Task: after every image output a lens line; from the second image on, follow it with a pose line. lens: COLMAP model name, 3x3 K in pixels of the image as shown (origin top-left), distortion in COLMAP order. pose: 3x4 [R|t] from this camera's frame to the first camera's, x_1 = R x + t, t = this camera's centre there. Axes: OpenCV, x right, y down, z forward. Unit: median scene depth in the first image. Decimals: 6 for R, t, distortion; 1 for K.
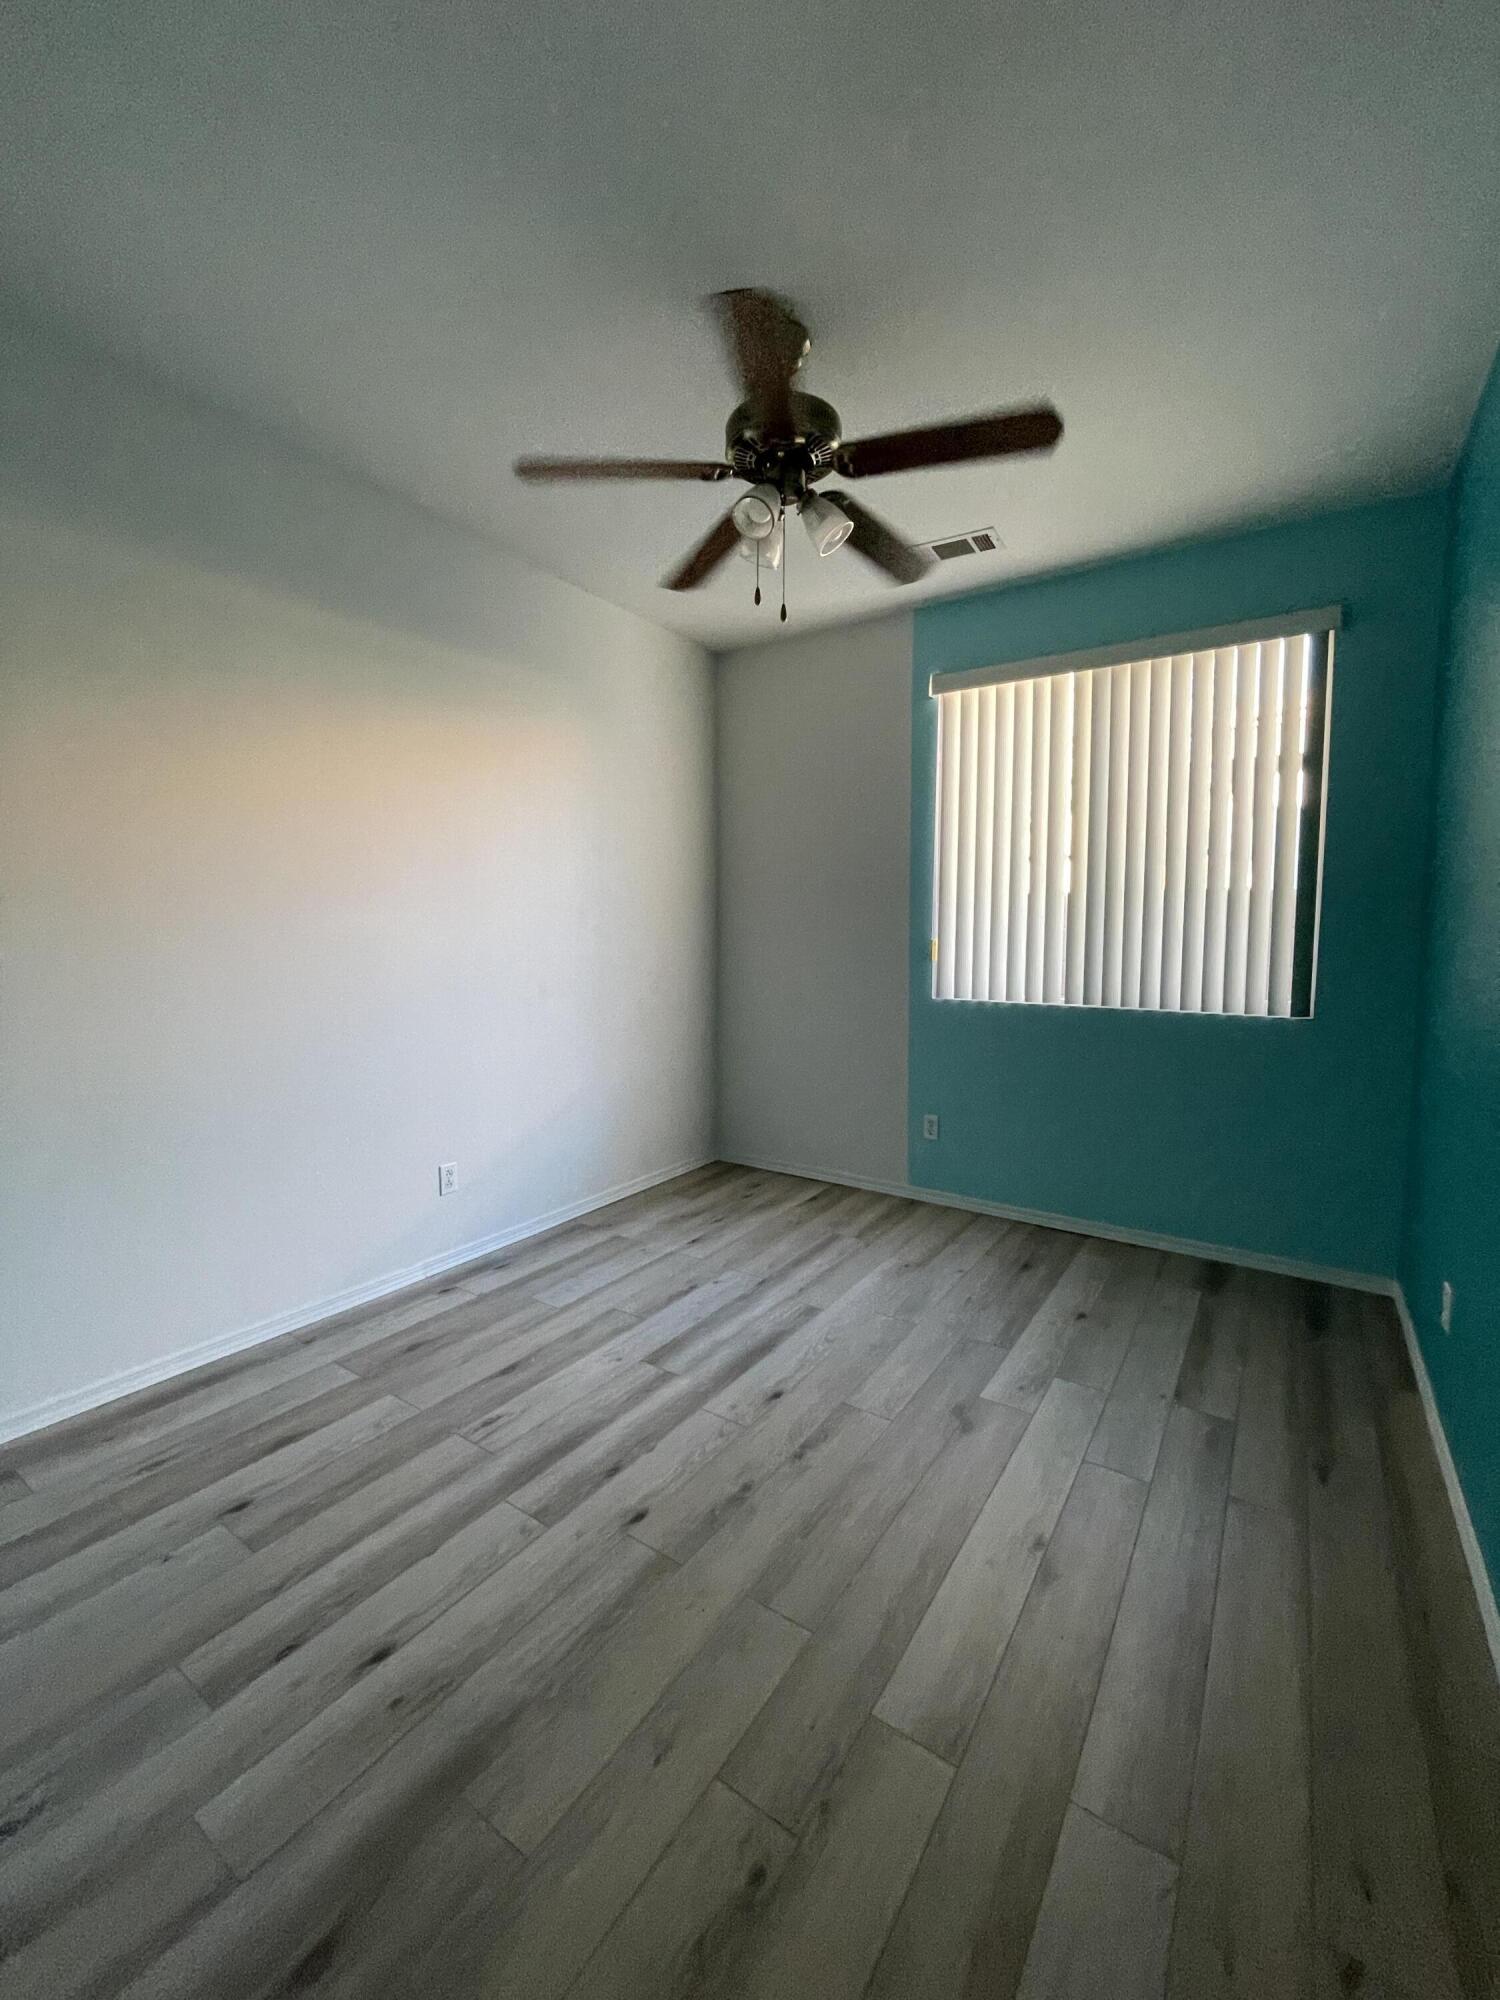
lens RADIAL K [[829.1, 0, 733.6], [0, 829.1, 997.0], [0, 0, 1]] dist [-0.000585, -0.000010]
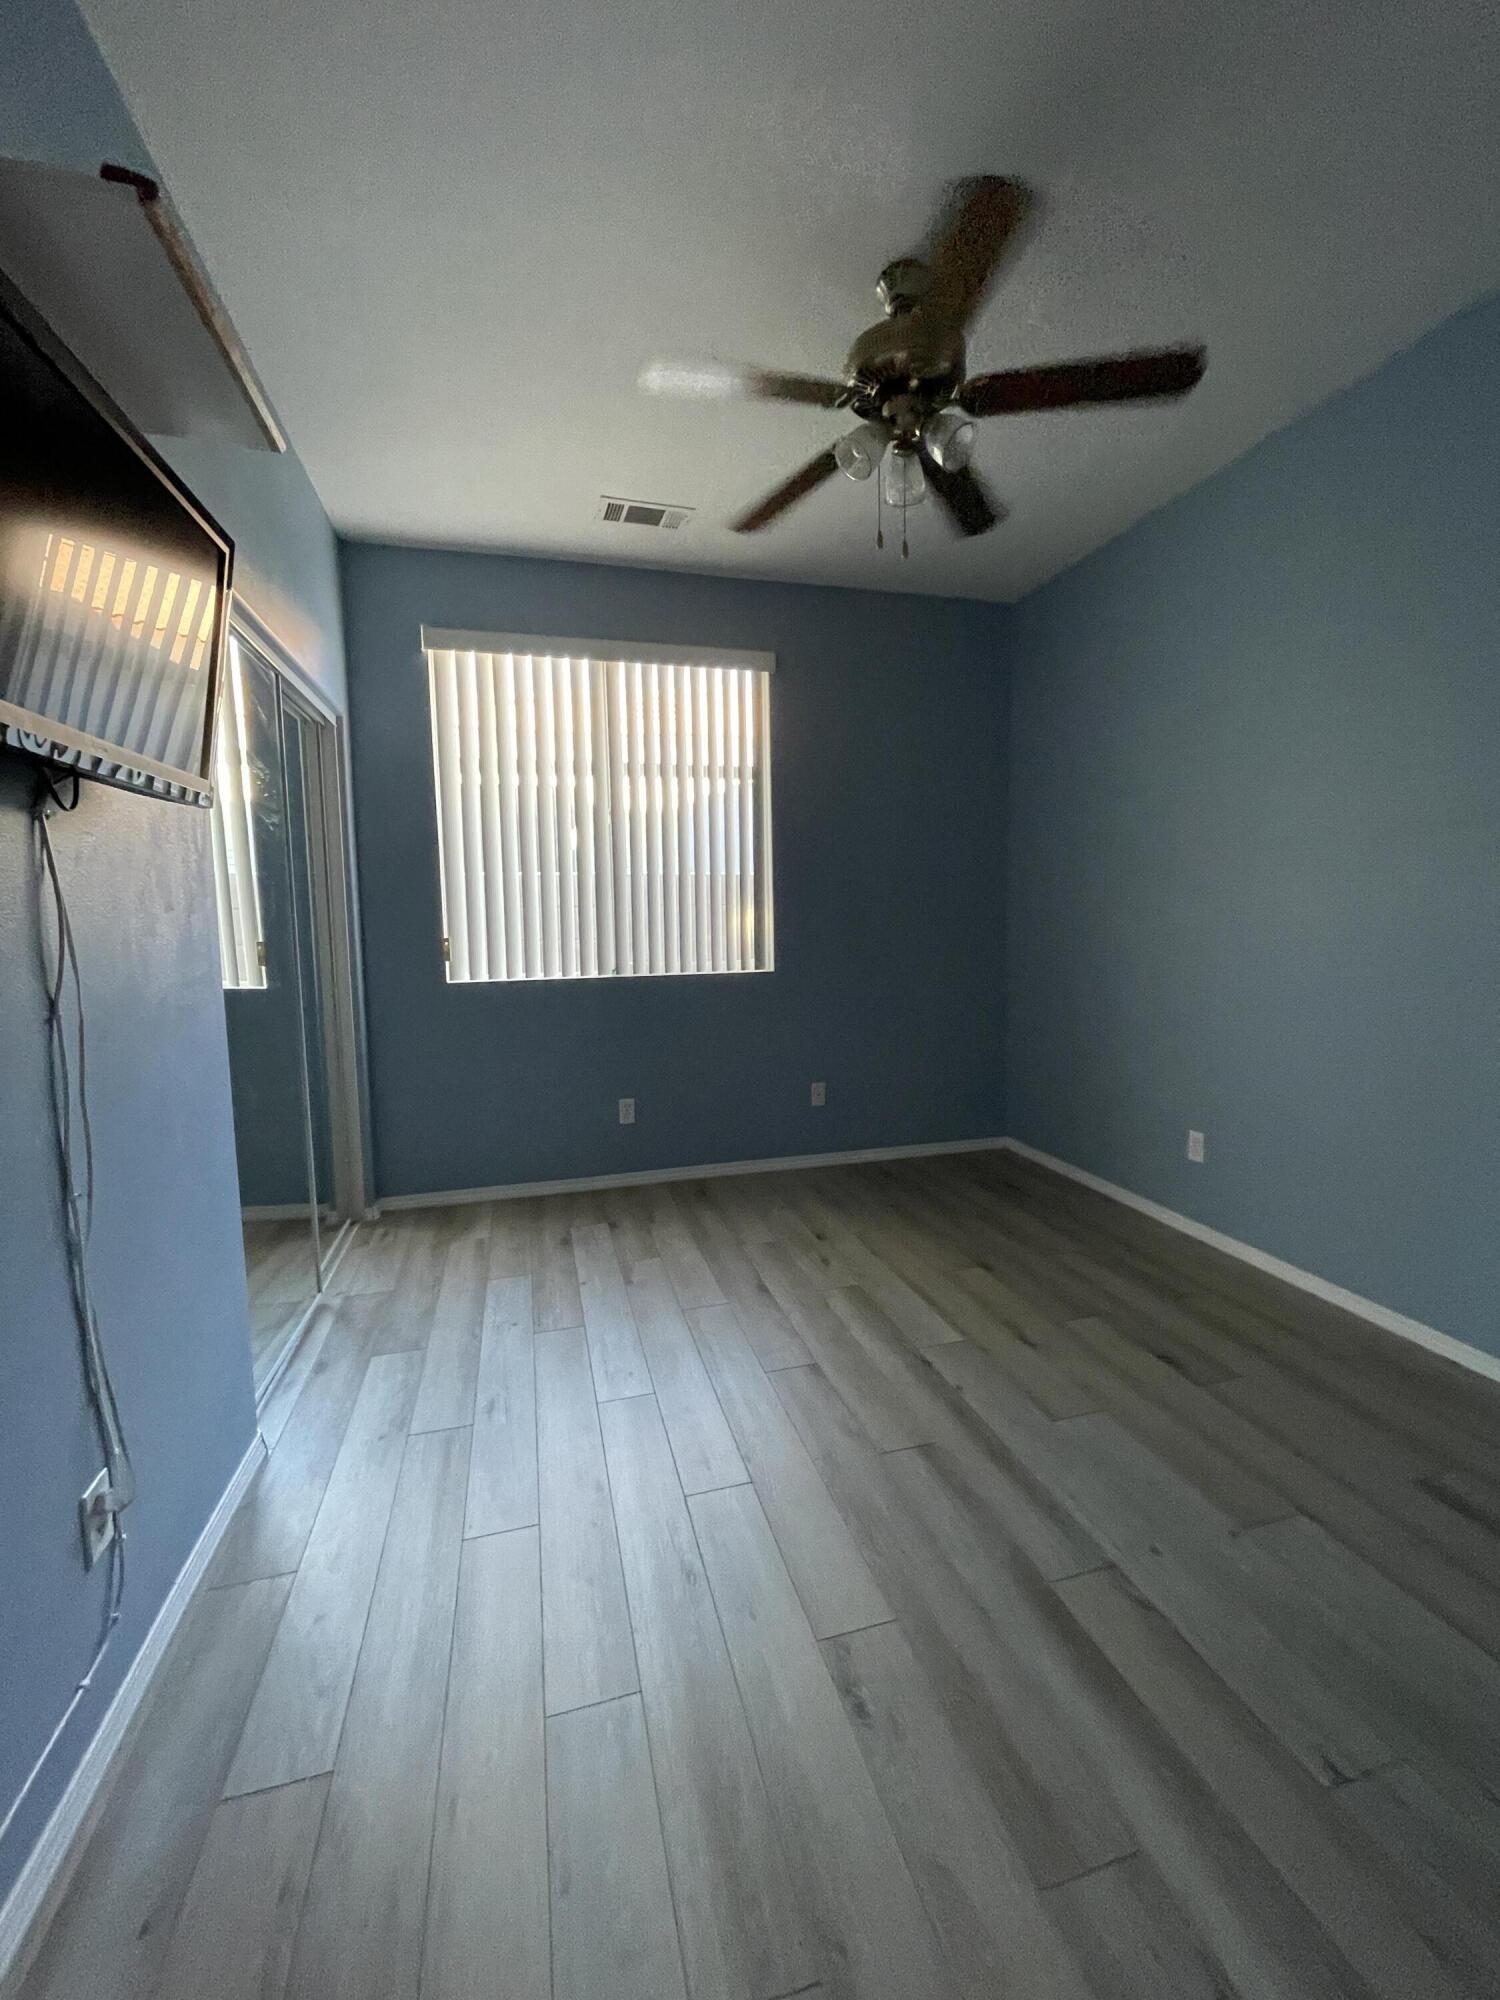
lens RADIAL K [[829.1, 0, 733.6], [0, 829.1, 997.0], [0, 0, 1]] dist [-0.000585, -0.000010]
pose [[0.667674, -0.088596, 0.739163, -0.282877], [0.070718, 0.995951, 0.055497, -0.012386], [-0.741088, 0.015218, 0.671236, 0.167341]]
